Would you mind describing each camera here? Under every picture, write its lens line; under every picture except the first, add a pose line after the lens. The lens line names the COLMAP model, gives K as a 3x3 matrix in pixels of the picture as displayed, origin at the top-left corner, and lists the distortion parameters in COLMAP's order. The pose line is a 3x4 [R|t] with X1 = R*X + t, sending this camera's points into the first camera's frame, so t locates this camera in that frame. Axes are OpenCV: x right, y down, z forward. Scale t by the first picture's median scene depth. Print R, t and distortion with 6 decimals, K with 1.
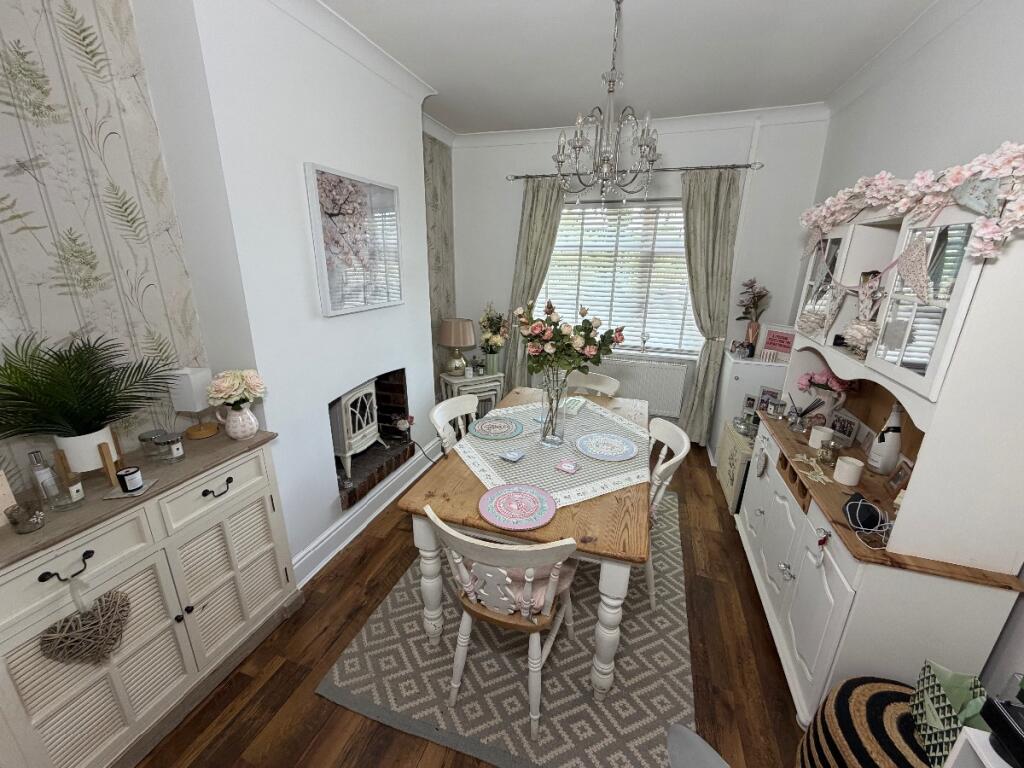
lens RADIAL K [[410.0, 0, 512.1], [0, 410.0, 382.4], [0, 0, 1]] dist [-0.000453, -0.000372]
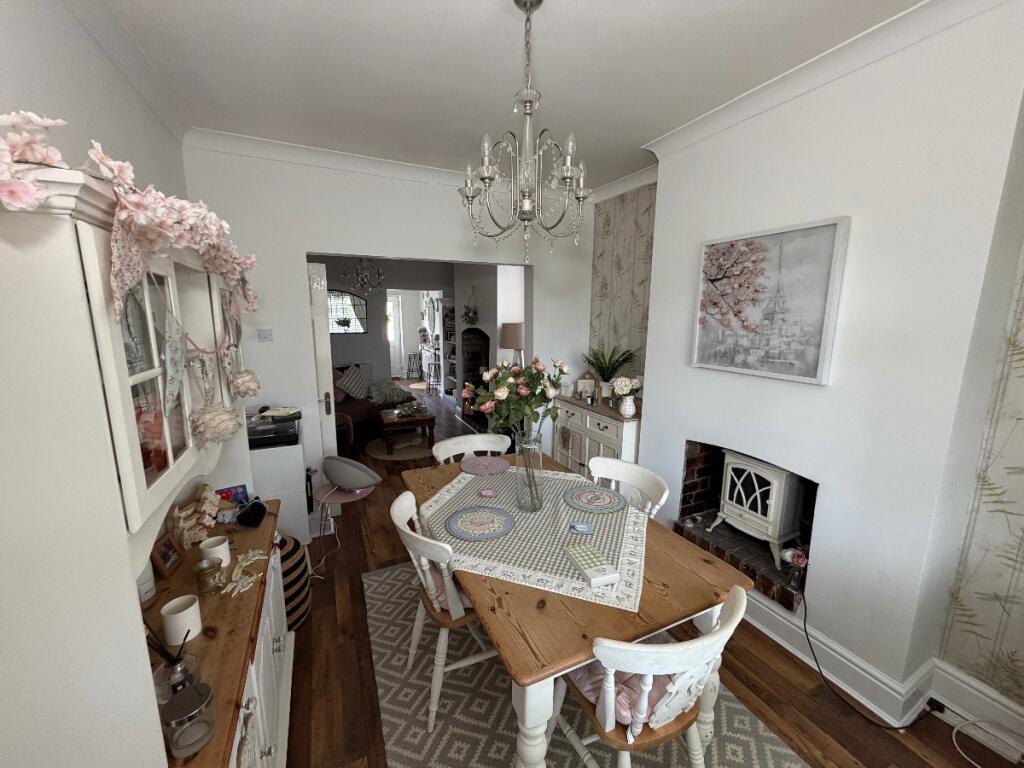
lens RADIAL K [[410.0, 0, 510.0], [0, 410.0, 388.5], [0, 0, 1]] dist [-0.000453, -0.000372]
pose [[-0.734205, 0.111181, -0.669763, 0.694870], [-0.210575, 0.900560, 0.380329, -0.425437], [0.645447, 0.420275, -0.637783, 1.391508]]
